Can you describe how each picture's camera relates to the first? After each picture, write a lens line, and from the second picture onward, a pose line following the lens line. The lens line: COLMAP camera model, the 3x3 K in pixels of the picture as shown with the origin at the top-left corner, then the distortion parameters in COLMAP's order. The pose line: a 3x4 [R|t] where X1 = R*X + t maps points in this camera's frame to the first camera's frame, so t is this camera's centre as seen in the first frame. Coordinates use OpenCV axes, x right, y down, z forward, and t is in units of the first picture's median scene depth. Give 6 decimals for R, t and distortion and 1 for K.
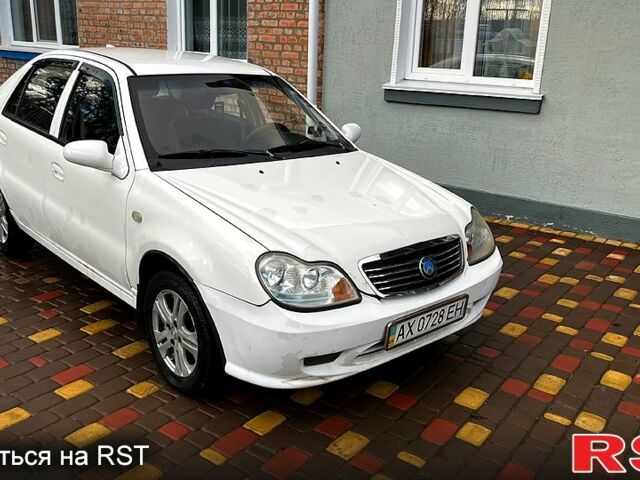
lens RADIAL K [[648.8, 0, 327.5], [0, 648.8, 226.1], [0, 0, 1]] dist [0.032236, 0.000000]
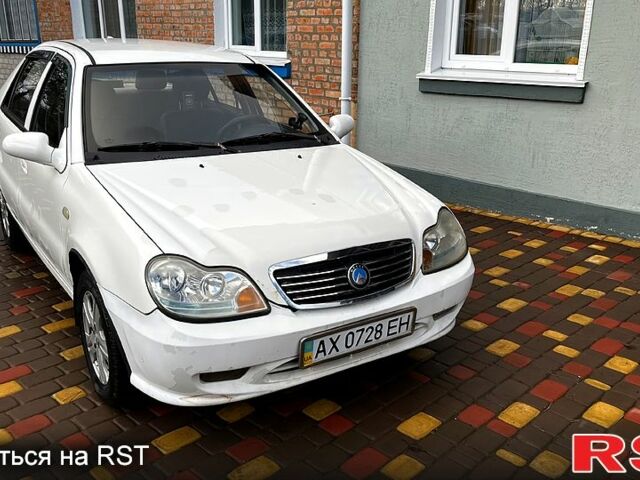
lens RADIAL K [[648.8, 0, 327.5], [0, 648.8, 238.4], [0, 0, 1]] dist [0.032236, 0.000000]
pose [[0.987899, 0.020529, -0.153734, 0.124929], [-0.017065, 0.999571, 0.023820, -0.003416], [0.154157, -0.020908, 0.987825, 0.066444]]
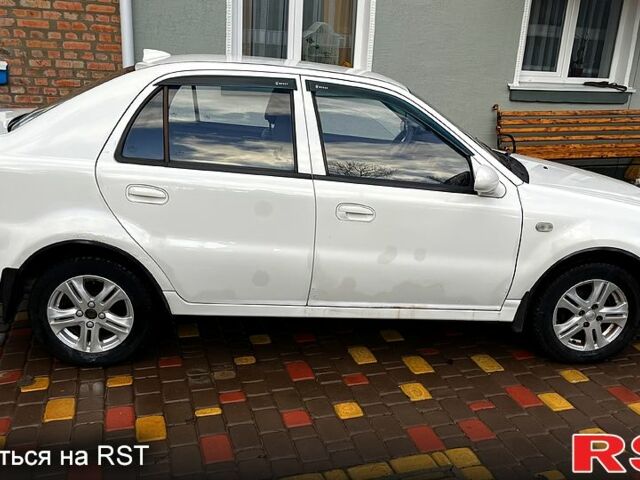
lens RADIAL K [[648.8, 0, 324.9], [0, 648.8, 234.2], [0, 0, 1]] dist [0.032236, 0.000000]
pose [[0.602242, -0.239108, 0.761664, -0.719870], [0.192834, 0.969410, 0.151852, -0.127475], [-0.774674, 0.055423, 0.629928, 0.331833]]
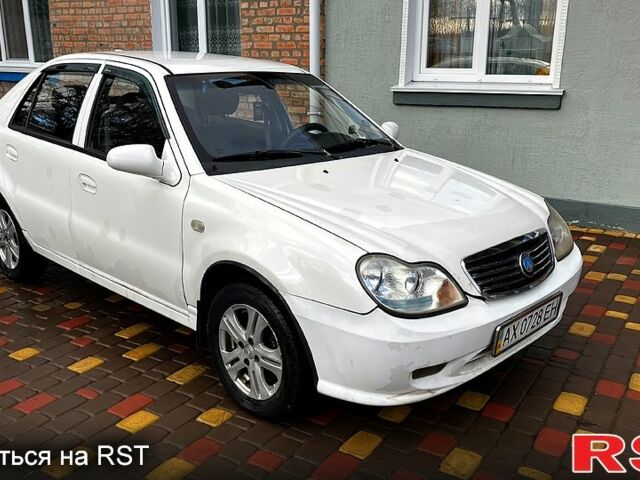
lens RADIAL K [[648.8, 0, 327.9], [0, 648.8, 237.8], [0, 0, 1]] dist [0.032236, 0.000000]
pose [[0.997006, -0.049524, 0.059389, -0.090966], [0.050017, 0.998725, -0.006850, 0.009521], [-0.058974, 0.009800, 0.998211, 0.048952]]
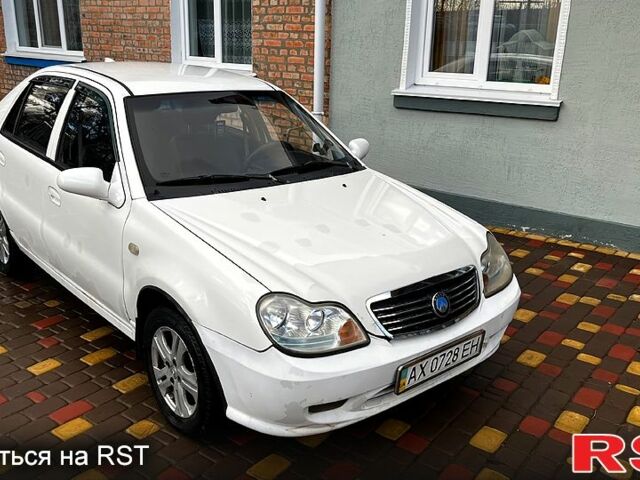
lens RADIAL K [[648.8, 0, 314.8], [0, 648.8, 239.5], [0, 0, 1]] dist [0.032236, 0.000000]
pose [[0.999375, -0.006816, -0.034687, 0.002989], [0.007782, 0.999583, 0.027799, -0.028774], [0.034484, -0.028052, 0.999012, 0.031298]]
